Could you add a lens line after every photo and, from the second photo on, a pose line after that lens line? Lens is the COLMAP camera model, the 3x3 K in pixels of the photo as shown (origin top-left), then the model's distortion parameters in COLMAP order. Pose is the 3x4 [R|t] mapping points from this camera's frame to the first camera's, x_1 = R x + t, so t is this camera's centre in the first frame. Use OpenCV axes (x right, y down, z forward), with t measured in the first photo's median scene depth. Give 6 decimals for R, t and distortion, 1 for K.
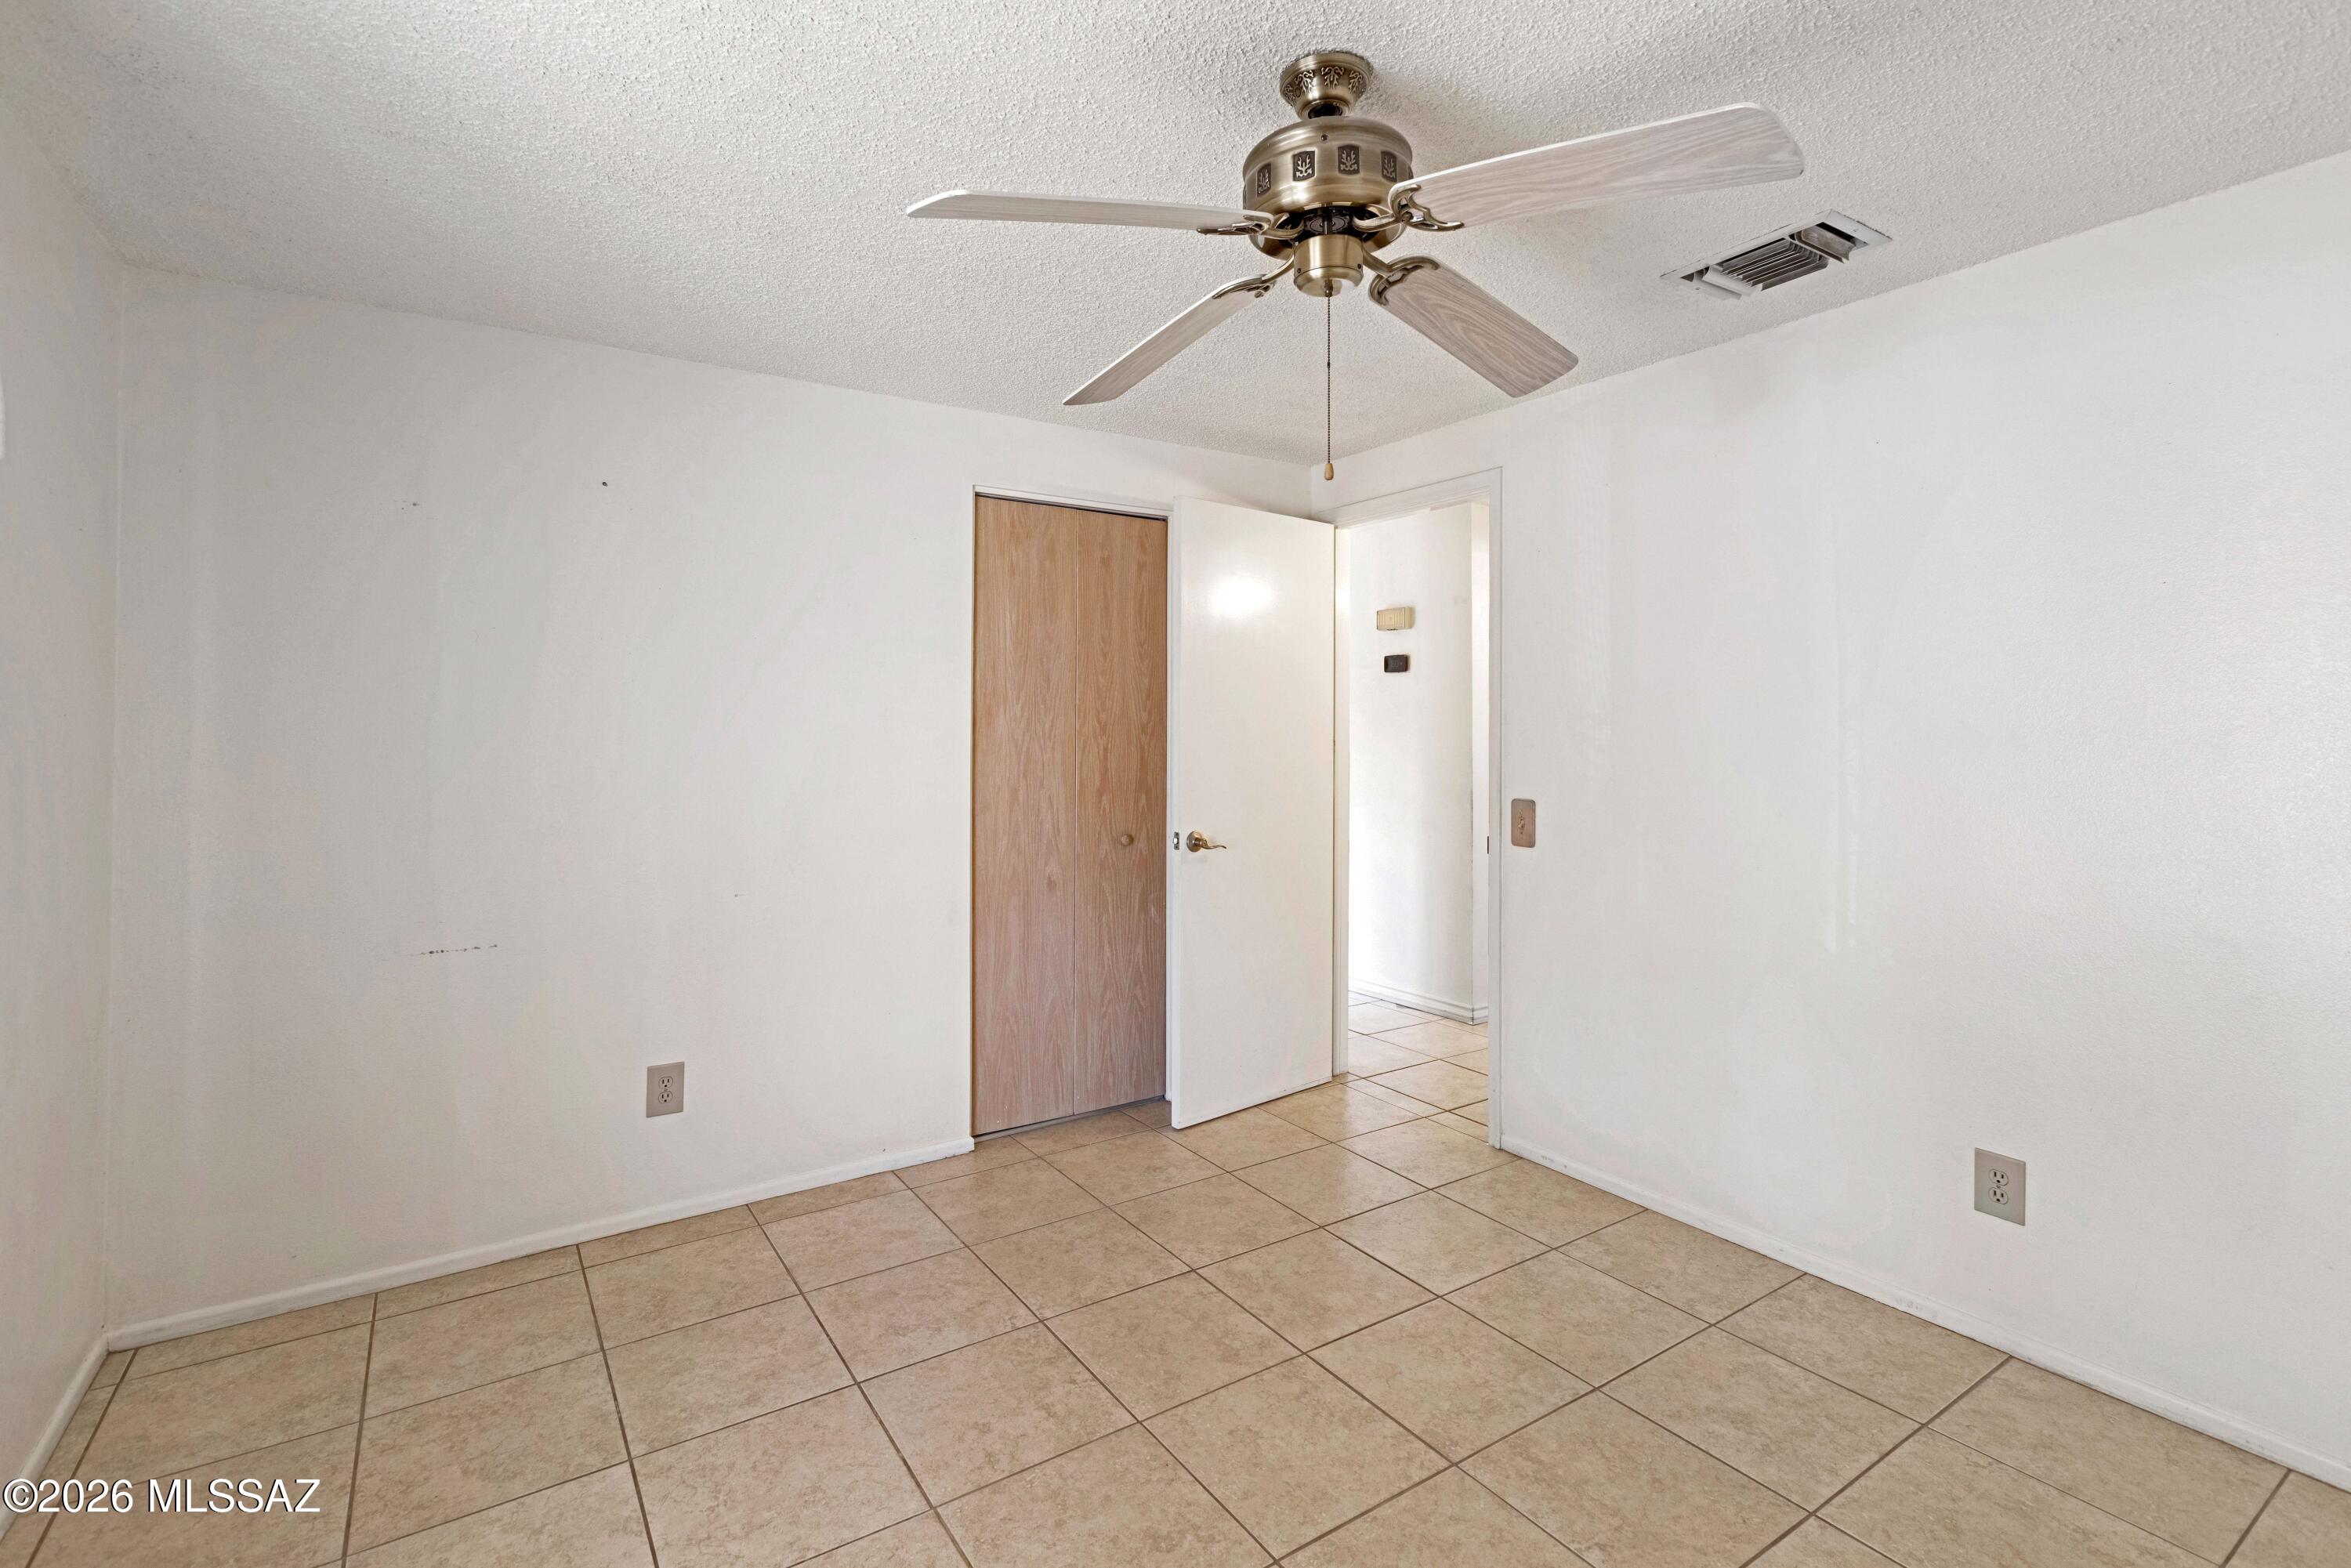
lens RADIAL K [[1076.9, 0, 1181.8], [0, 1076.9, 768.9], [0, 0, 1]] dist [0.007492, -0.001523]
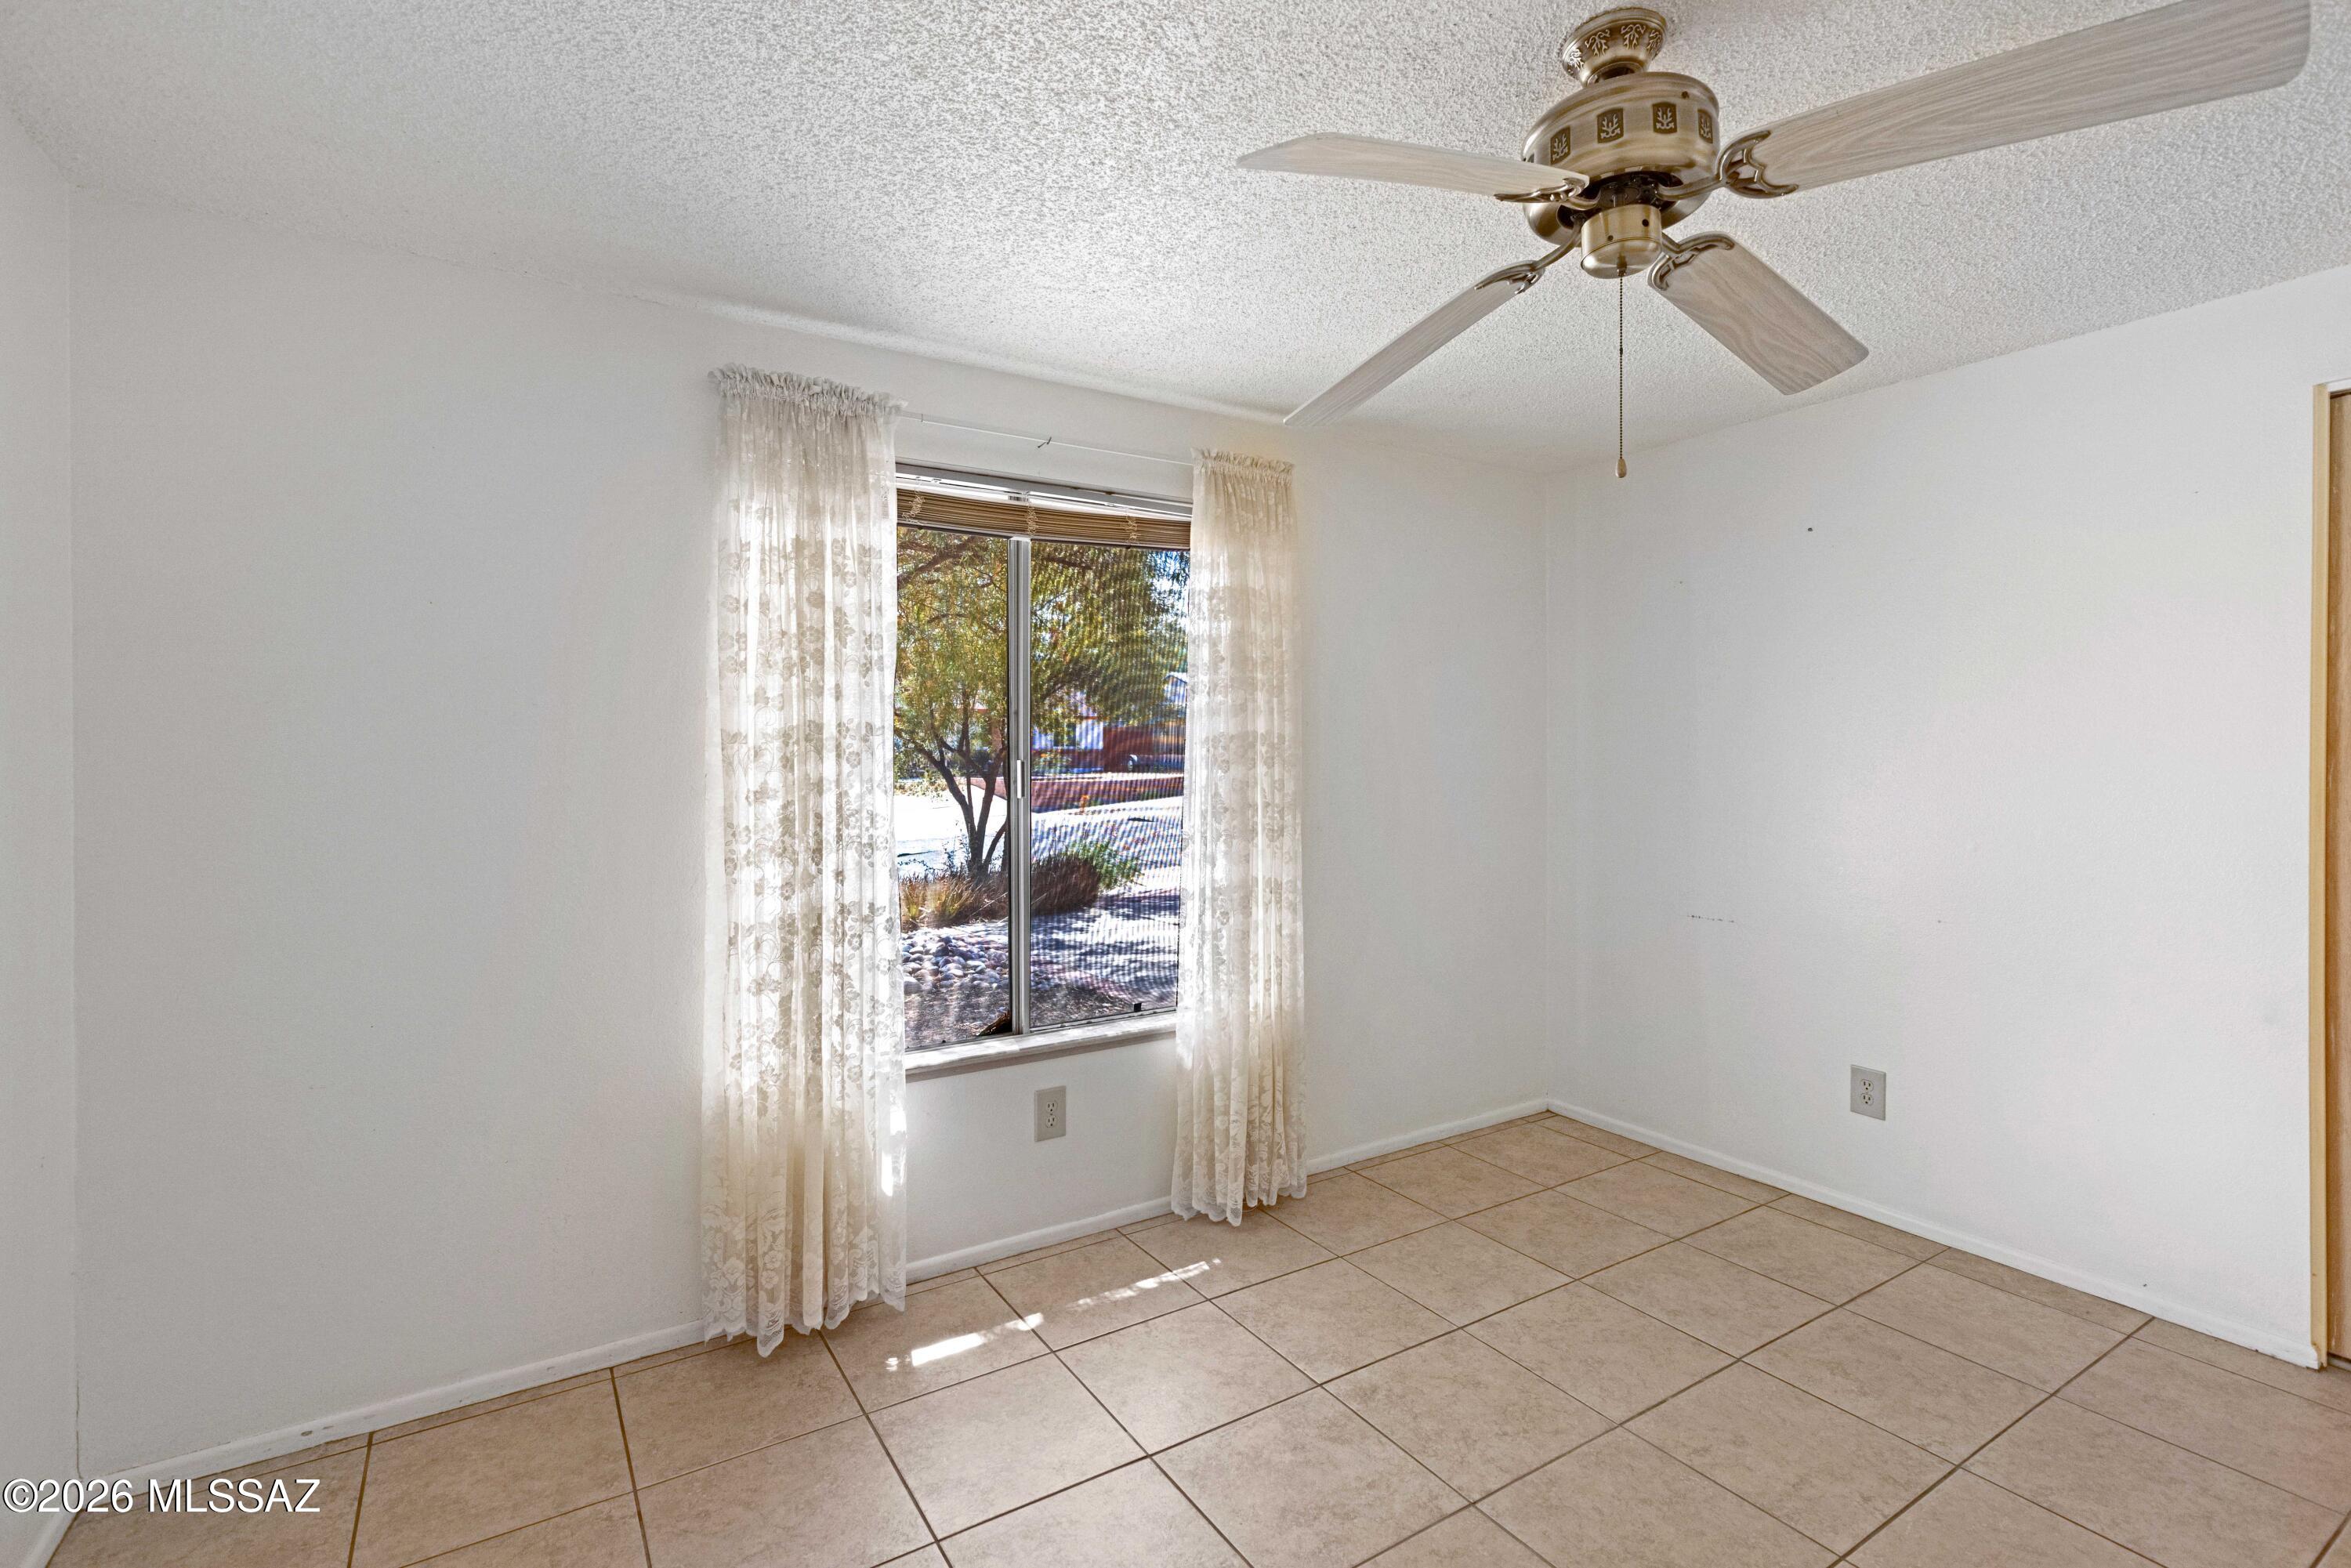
lens RADIAL K [[1076.9, 0, 1182.4], [0, 1076.9, 775.0], [0, 0, 1]] dist [0.007492, -0.001523]
pose [[-0.024388, 0.017867, -0.999543, 0.686396], [-0.032873, 0.999285, 0.018664, -0.013579], [0.999162, 0.033313, -0.023783, 0.396864]]
